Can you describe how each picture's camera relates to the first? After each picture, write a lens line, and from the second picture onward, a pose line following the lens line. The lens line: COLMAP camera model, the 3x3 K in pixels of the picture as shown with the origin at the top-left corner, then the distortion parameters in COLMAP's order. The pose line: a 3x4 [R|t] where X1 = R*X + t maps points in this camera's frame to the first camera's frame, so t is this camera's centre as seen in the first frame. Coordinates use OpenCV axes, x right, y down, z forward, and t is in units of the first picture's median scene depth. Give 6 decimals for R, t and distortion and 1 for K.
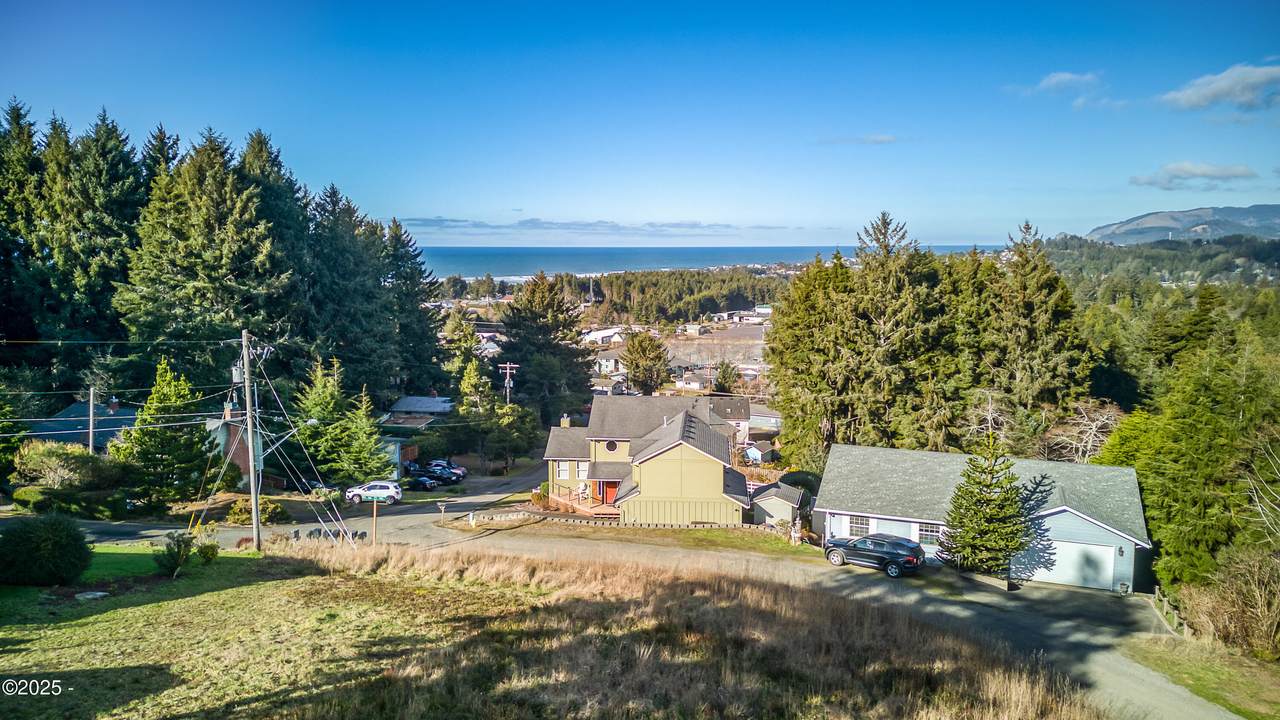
lens RADIAL K [[911.0, 0, 638.2], [0, 911.0, 357.2], [0, 0, 1]] dist [0.005586, -0.031444]
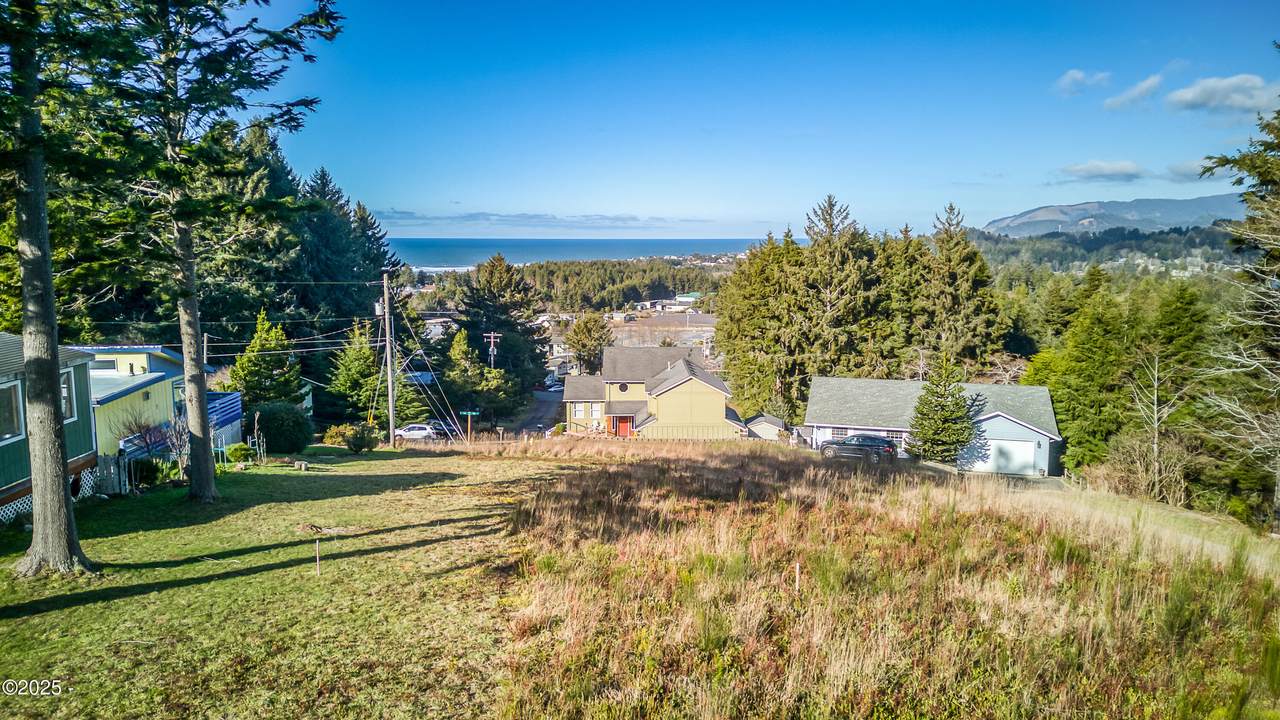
lens RADIAL K [[911.0, 0, 639.8], [0, 911.0, 362.5], [0, 0, 1]] dist [0.005586, -0.031444]
pose [[0.995220, -0.011710, 0.096953, -0.078037], [0.010378, 0.999845, 0.014229, 0.030716], [-0.097104, -0.013155, 0.995187, -0.116093]]
